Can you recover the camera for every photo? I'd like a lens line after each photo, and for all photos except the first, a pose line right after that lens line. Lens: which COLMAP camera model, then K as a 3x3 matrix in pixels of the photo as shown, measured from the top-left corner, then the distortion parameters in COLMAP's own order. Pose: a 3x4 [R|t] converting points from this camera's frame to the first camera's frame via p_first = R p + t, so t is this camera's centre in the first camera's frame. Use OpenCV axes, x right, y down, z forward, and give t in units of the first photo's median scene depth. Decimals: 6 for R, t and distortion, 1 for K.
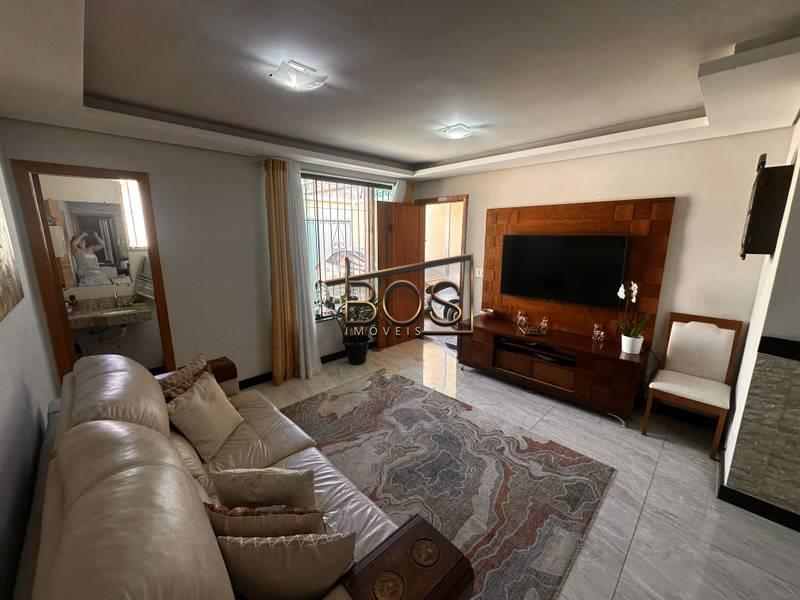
lens RADIAL K [[319.4, 0, 394.5], [0, 319.4, 301.1], [0, 0, 1]] dist [-0.005022, 0.001000]
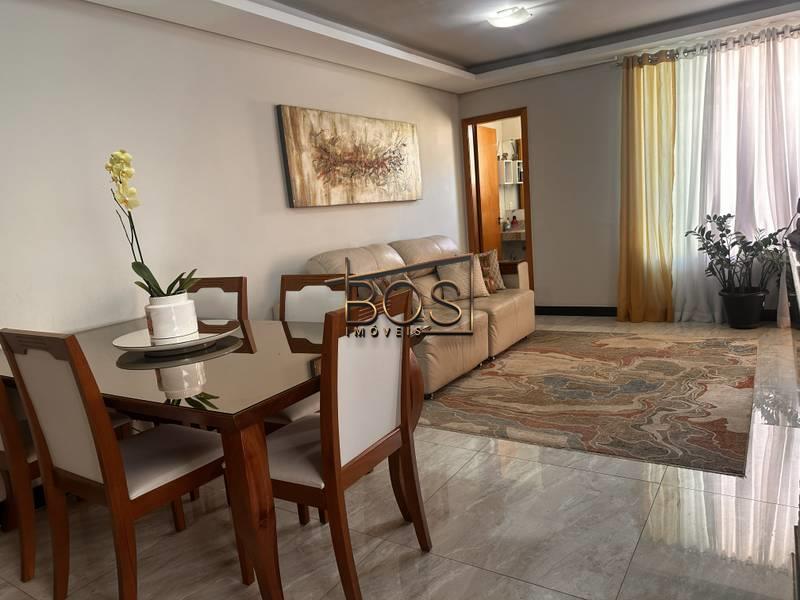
lens RADIAL K [[560.1, 0, 399.7], [0, 560.1, 302.3], [0, 0, 1]] dist [0.030707, -0.019966]
pose [[0.217996, 0.138546, -0.966066, 1.564439], [-0.110515, 0.987010, 0.116611, 0.165215], [0.969672, 0.081344, 0.230475, 0.117633]]
